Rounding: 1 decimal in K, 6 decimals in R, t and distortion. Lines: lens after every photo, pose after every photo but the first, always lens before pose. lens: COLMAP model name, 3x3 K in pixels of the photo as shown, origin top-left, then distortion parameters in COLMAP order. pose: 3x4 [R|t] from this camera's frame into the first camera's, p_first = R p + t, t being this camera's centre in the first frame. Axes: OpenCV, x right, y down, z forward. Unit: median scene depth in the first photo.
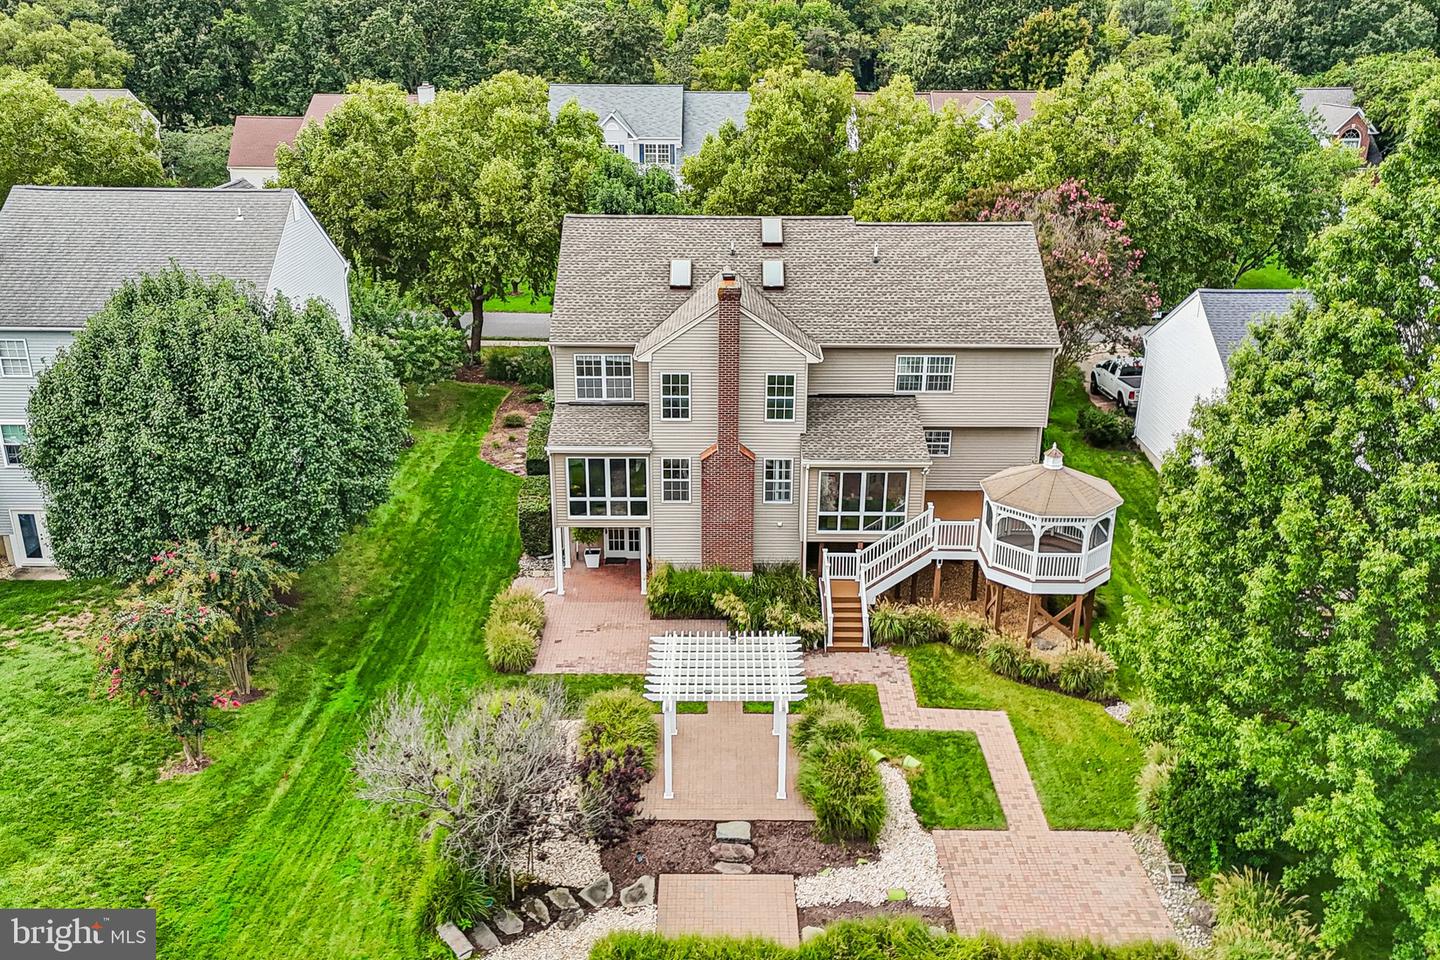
lens RADIAL K [[1247.3, 0, 716.8], [0, 1247.3, 481.1], [0, 0, 1]] dist [0.090060, -0.116272]
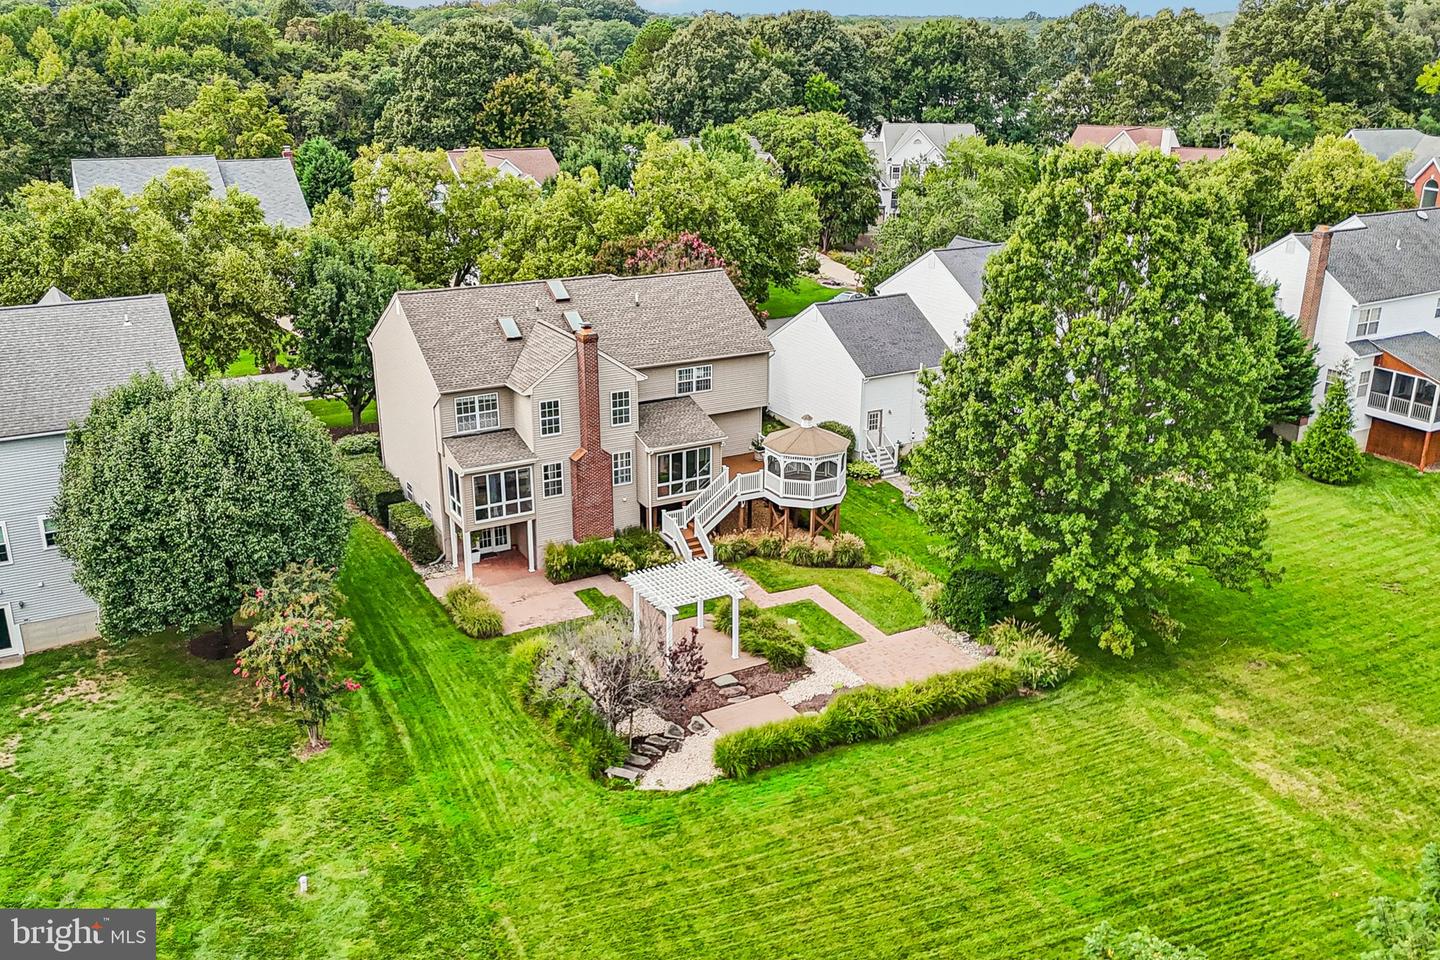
lens RADIAL K [[1247.3, 0, 717.5], [0, 1247.3, 490.3], [0, 0, 1]] dist [0.090060, -0.116272]
pose [[0.871952, -0.168624, 0.459636, -0.515630], [0.174163, 0.984239, 0.030687, -0.000131], [-0.457566, 0.053294, 0.887577, -0.288497]]
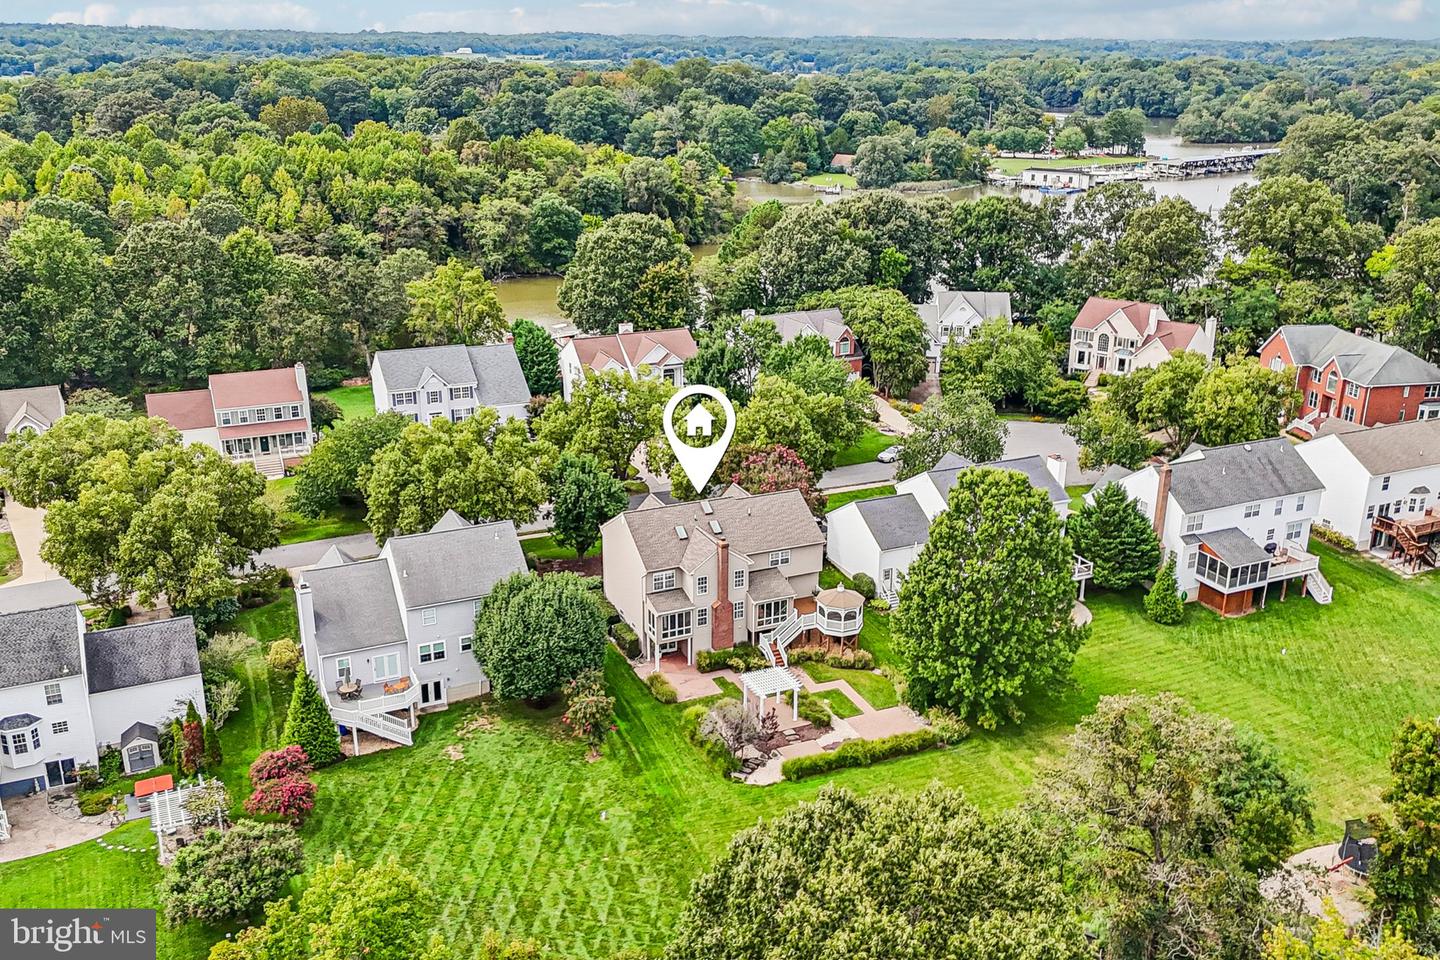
lens RADIAL K [[1247.3, 0, 720.0], [0, 1247.3, 476.2], [0, 0, 1]] dist [0.090060, -0.116272]
pose [[0.909366, -0.132656, 0.394279, -0.988301], [0.145777, 0.989312, -0.003365, -0.277638], [-0.389619, 0.060537, 0.918984, -1.395709]]
